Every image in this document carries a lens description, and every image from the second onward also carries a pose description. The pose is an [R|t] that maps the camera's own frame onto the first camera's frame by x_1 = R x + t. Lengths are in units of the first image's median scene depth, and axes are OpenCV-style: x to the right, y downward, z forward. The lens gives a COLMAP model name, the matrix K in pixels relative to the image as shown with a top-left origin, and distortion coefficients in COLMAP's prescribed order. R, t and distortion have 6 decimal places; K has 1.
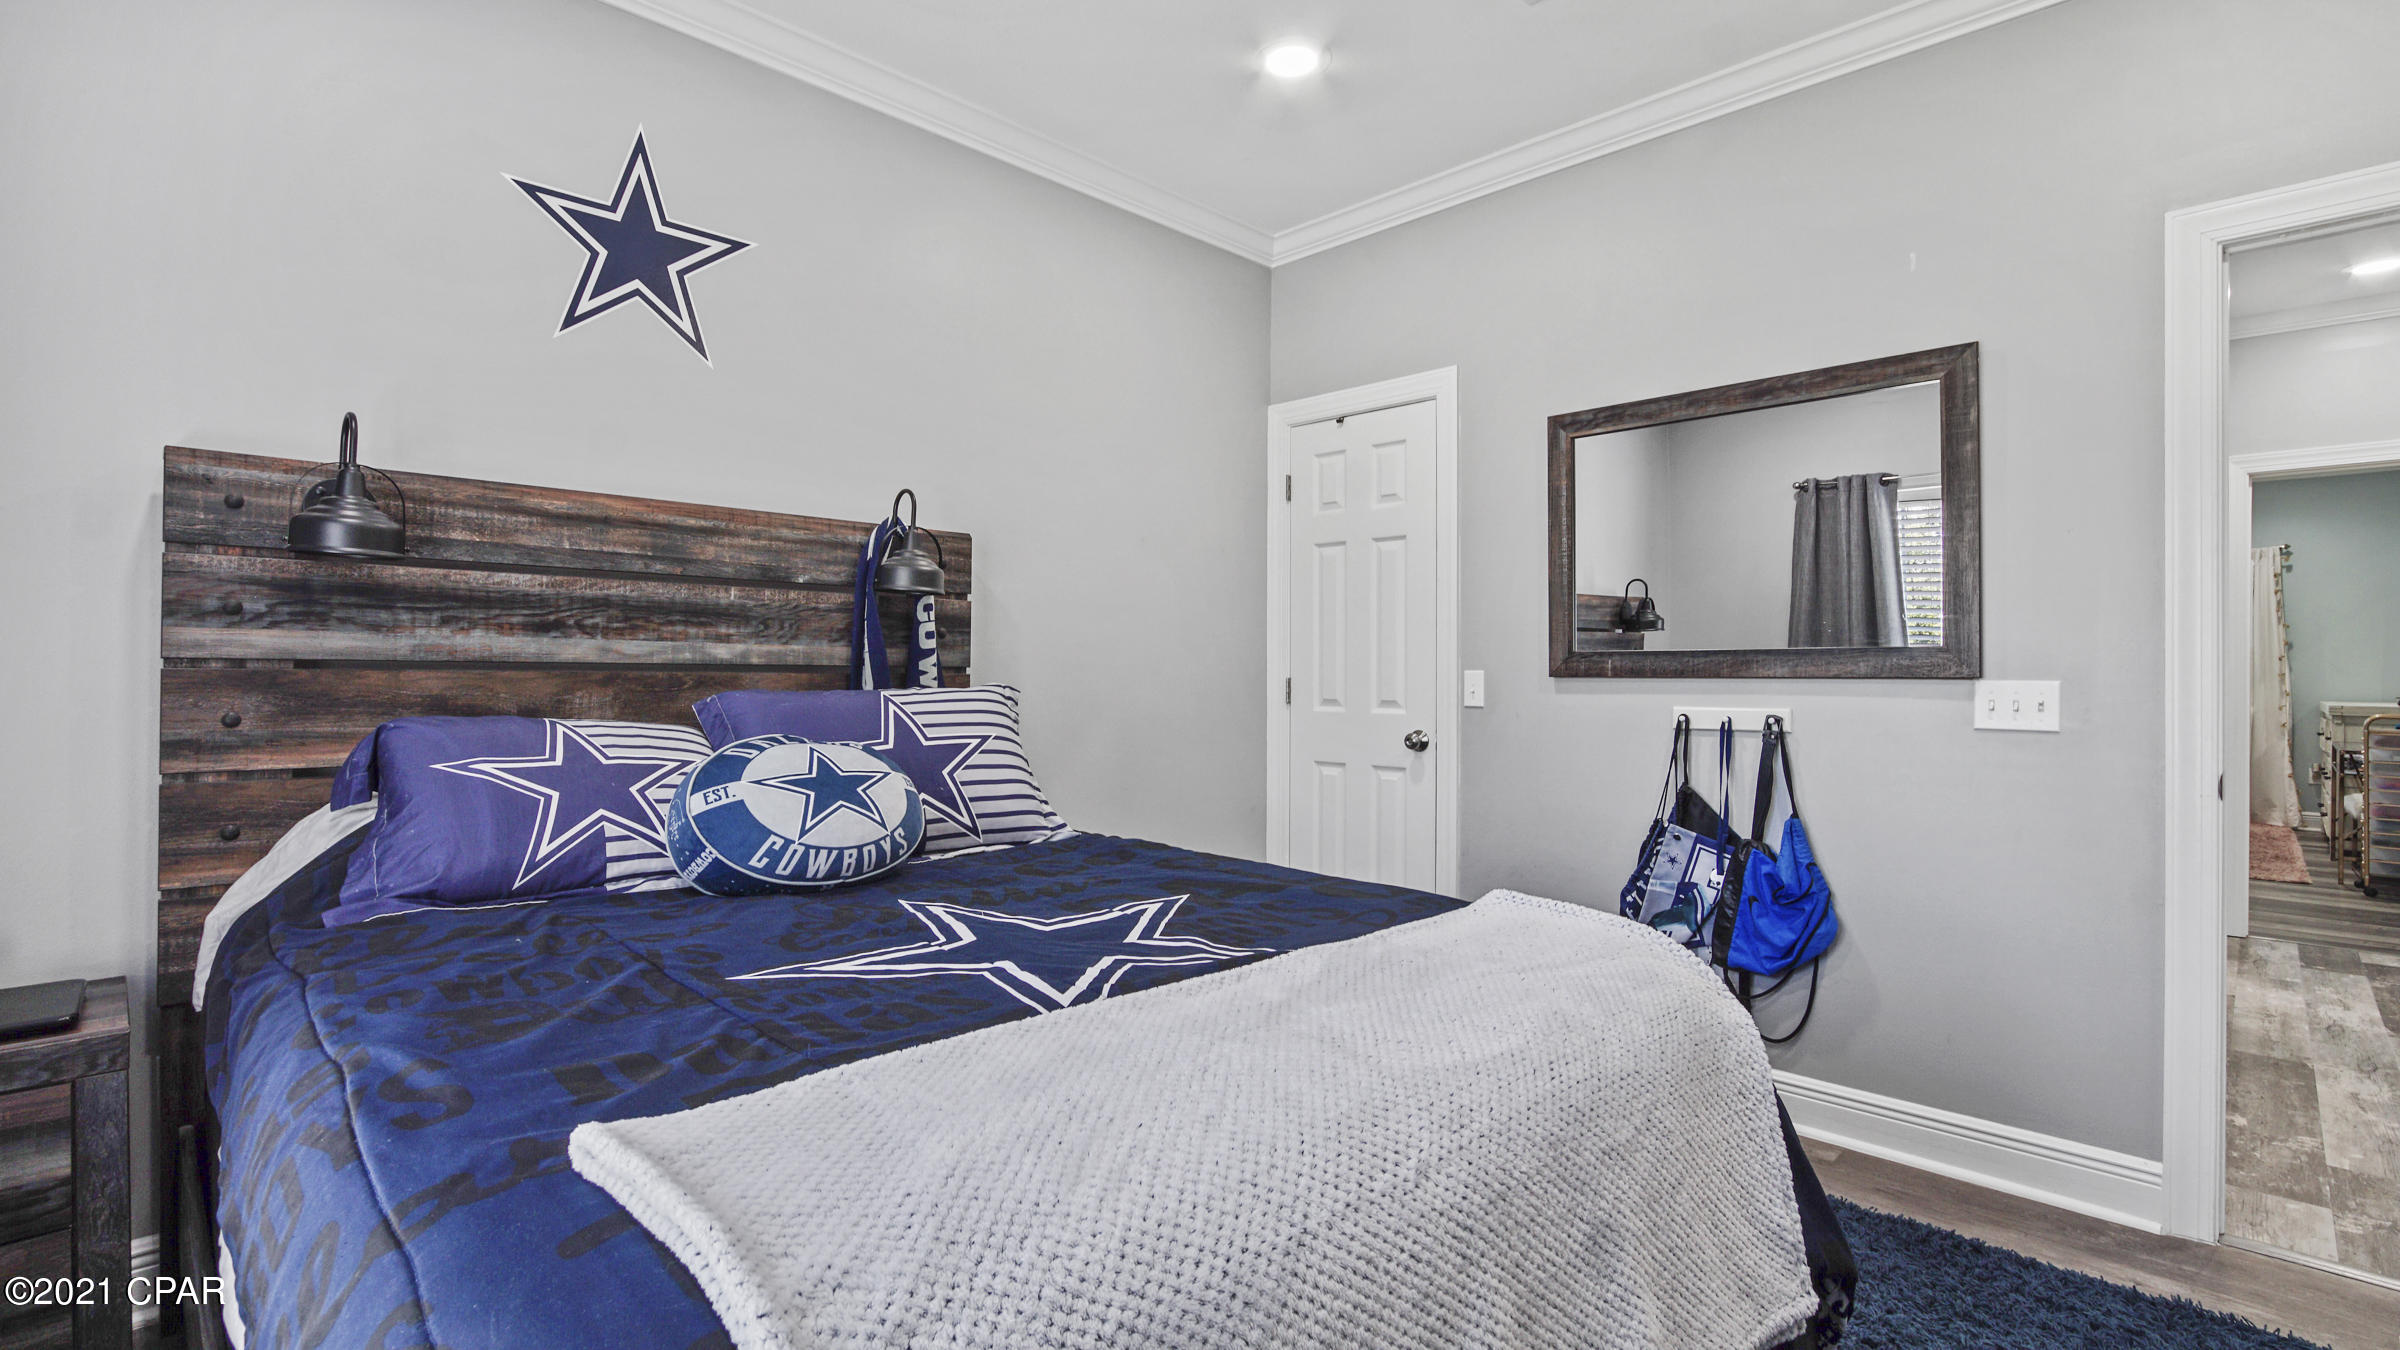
lens RADIAL K [[1099.9, 0, 1190.8], [0, 1099.9, 670.2], [0, 0, 1]] dist [-0.021667, 0.003312]
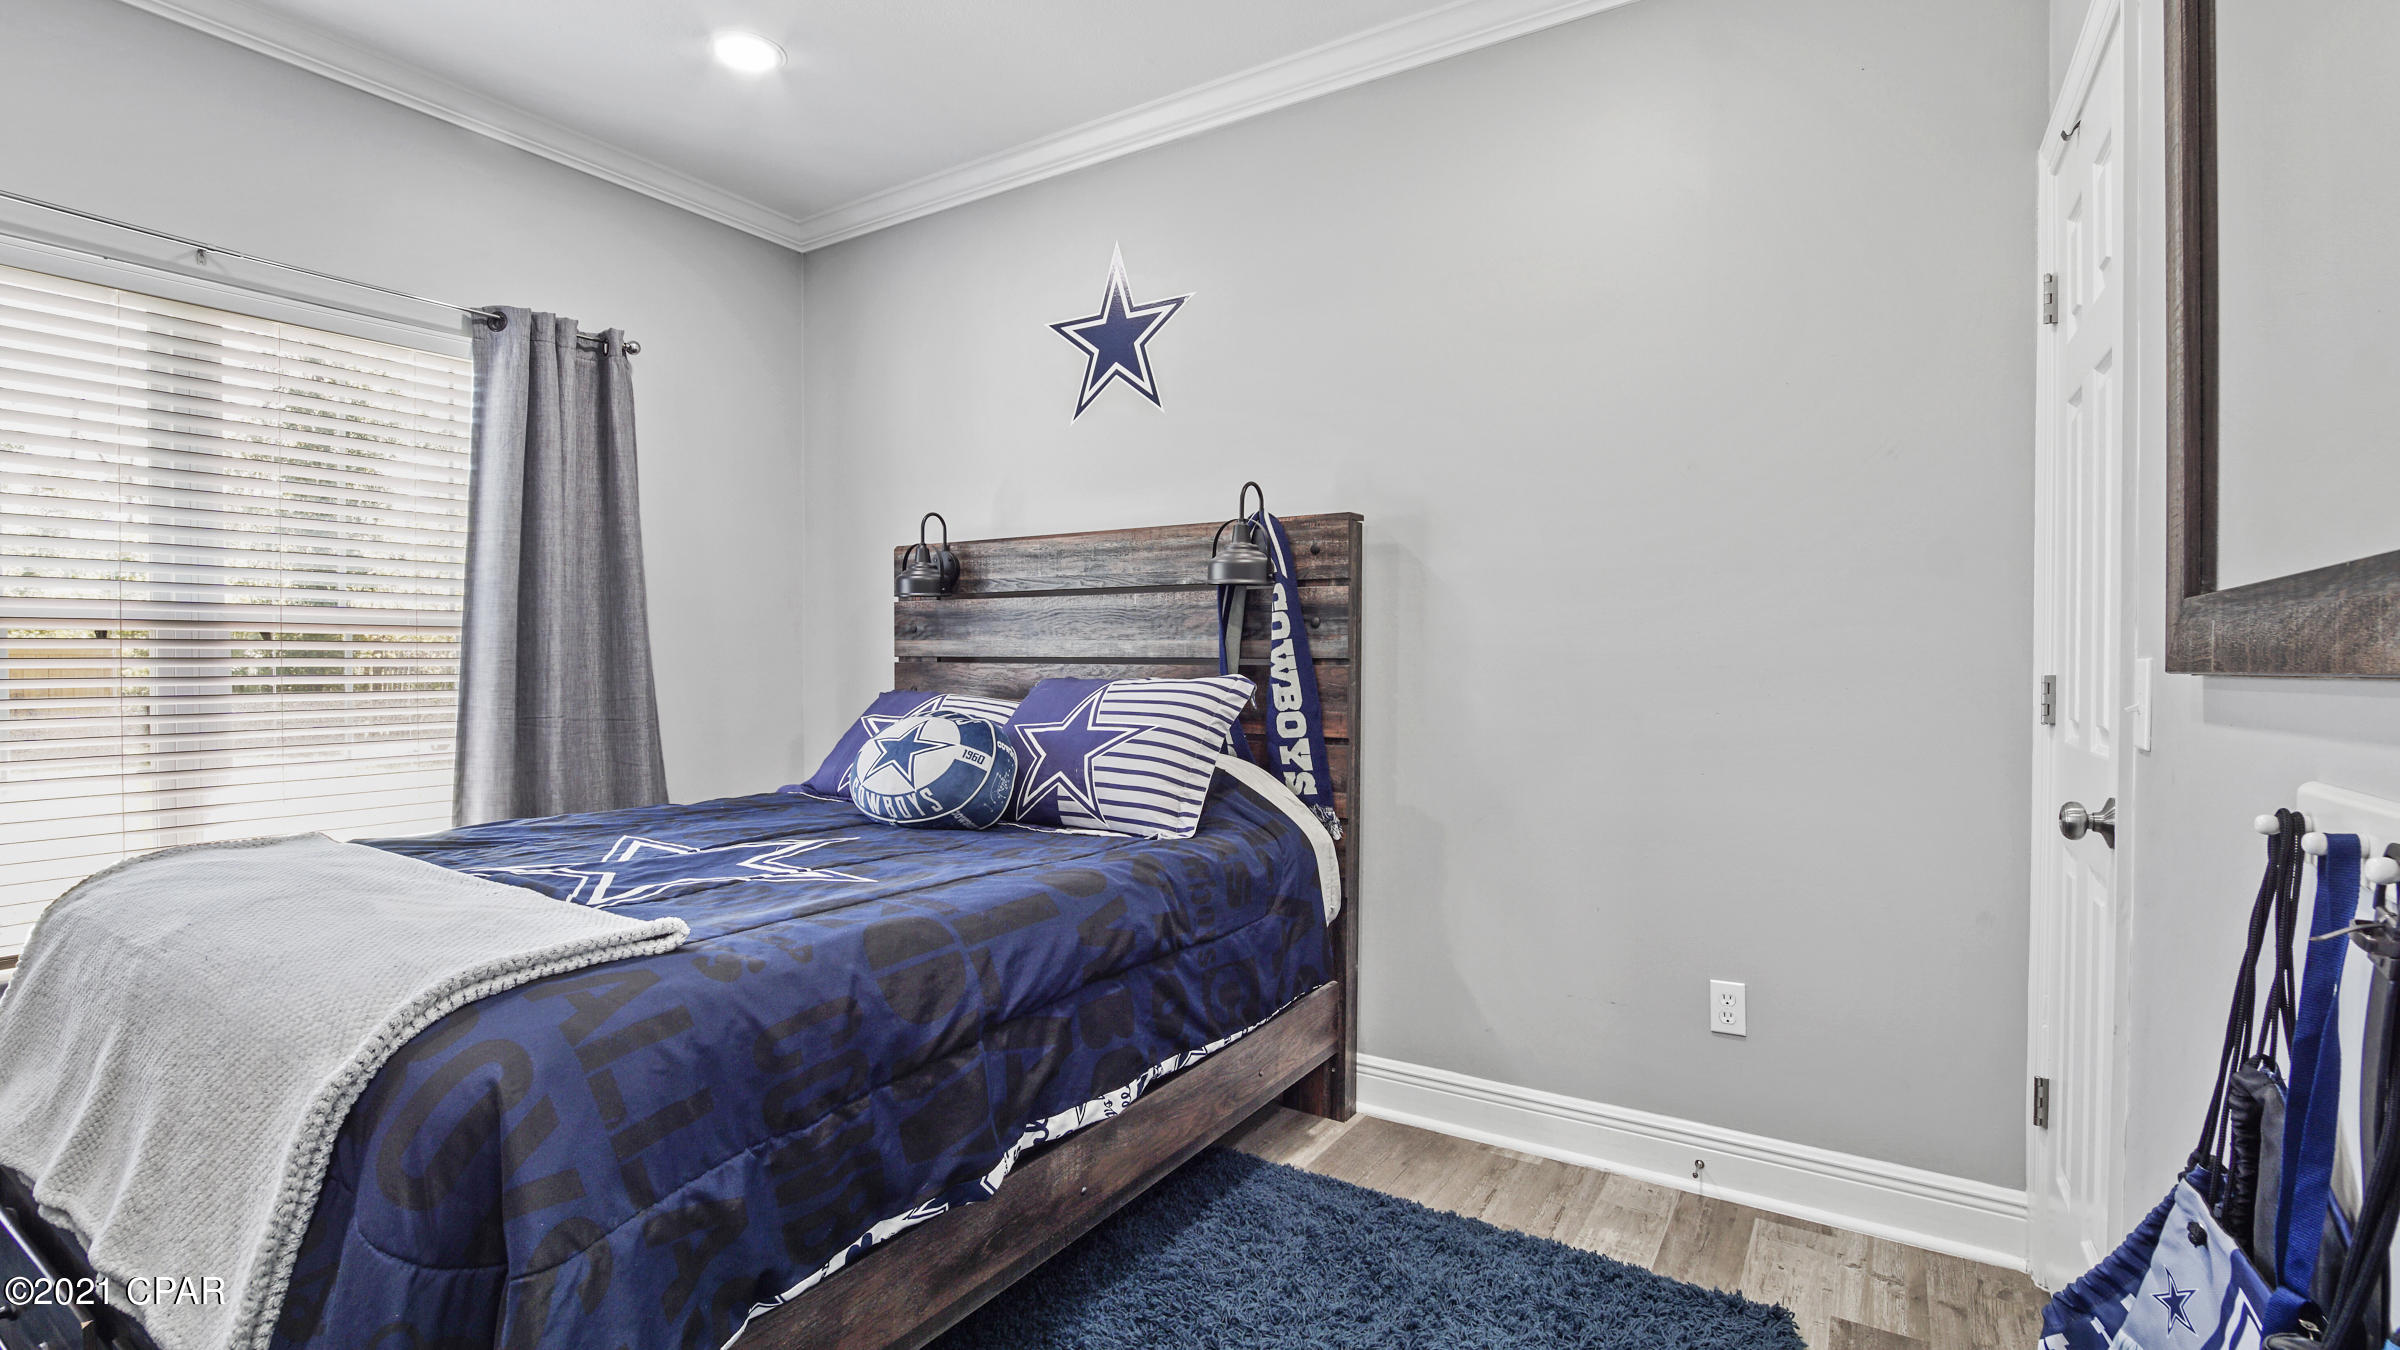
lens RADIAL K [[1099.9, 0, 1187.6], [0, 1099.9, 673.9], [0, 0, 1]] dist [-0.021667, 0.003312]
pose [[0.208705, 0.007043, -0.977953, 0.822434], [0.001416, 0.999971, 0.007504, 0.004053], [0.977978, -0.002950, 0.208689, 0.838990]]
